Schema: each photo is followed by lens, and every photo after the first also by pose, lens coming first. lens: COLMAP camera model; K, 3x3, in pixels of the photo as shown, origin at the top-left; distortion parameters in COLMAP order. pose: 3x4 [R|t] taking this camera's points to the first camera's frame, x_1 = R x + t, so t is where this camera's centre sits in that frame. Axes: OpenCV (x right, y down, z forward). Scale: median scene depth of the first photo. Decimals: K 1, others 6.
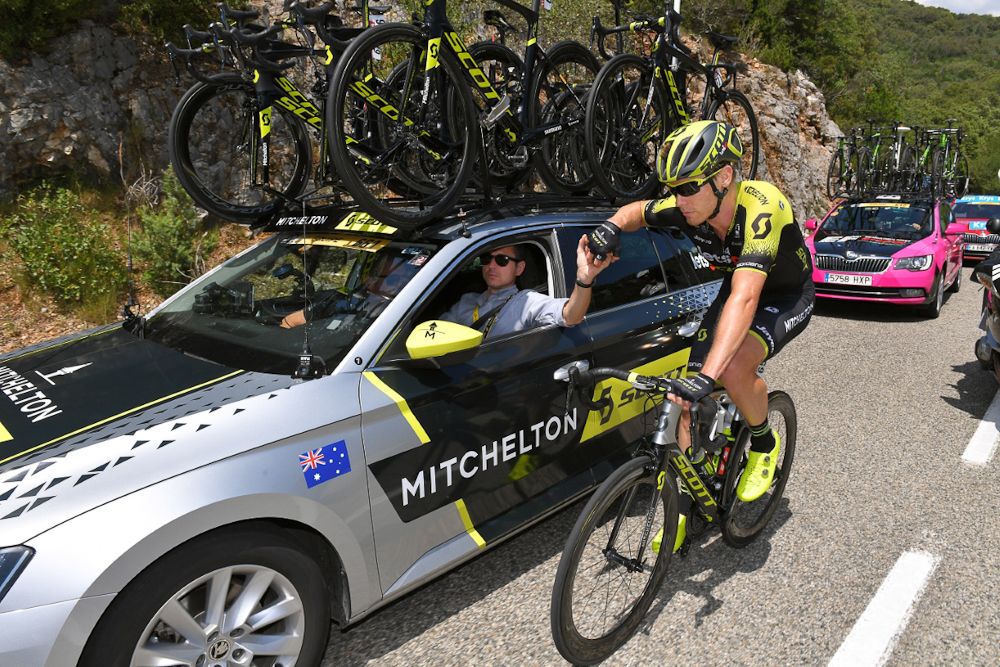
lens RADIAL K [[654.9, 0, 500.0], [0, 654.9, 333.5], [0, 0, 1]] dist [-0.065457, -0.002208]
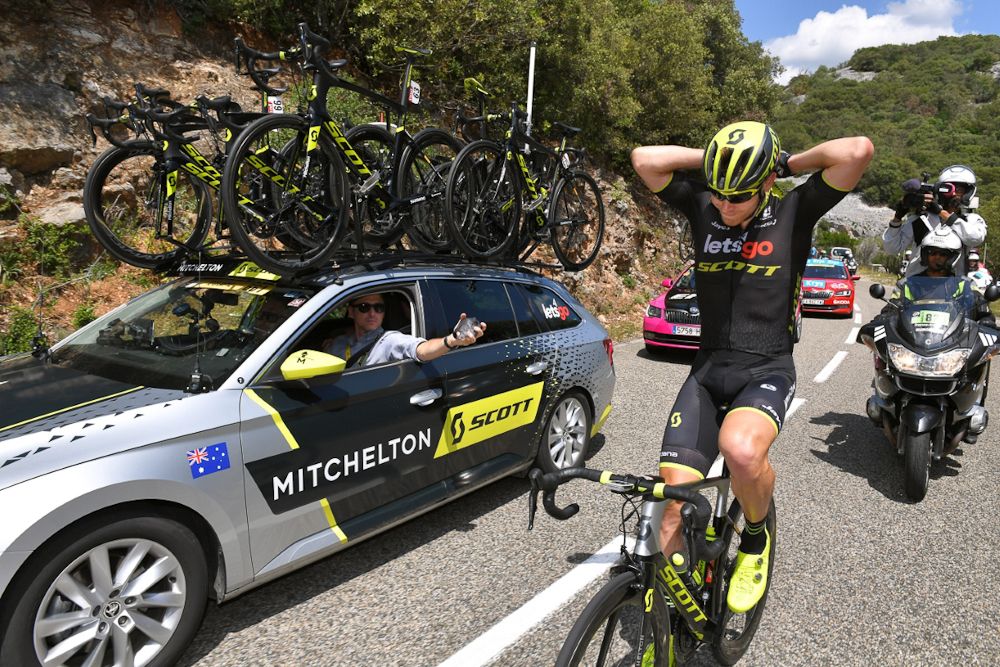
lens RADIAL K [[654.9, 0, 500.0], [0, 654.9, 333.5], [0, 0, 1]] dist [-0.065457, -0.002208]
pose [[0.990716, 0.019036, 0.134608, 0.087539], [-0.007601, 0.996355, -0.084958, 0.045541], [-0.135735, 0.083147, 0.987250, -0.242864]]
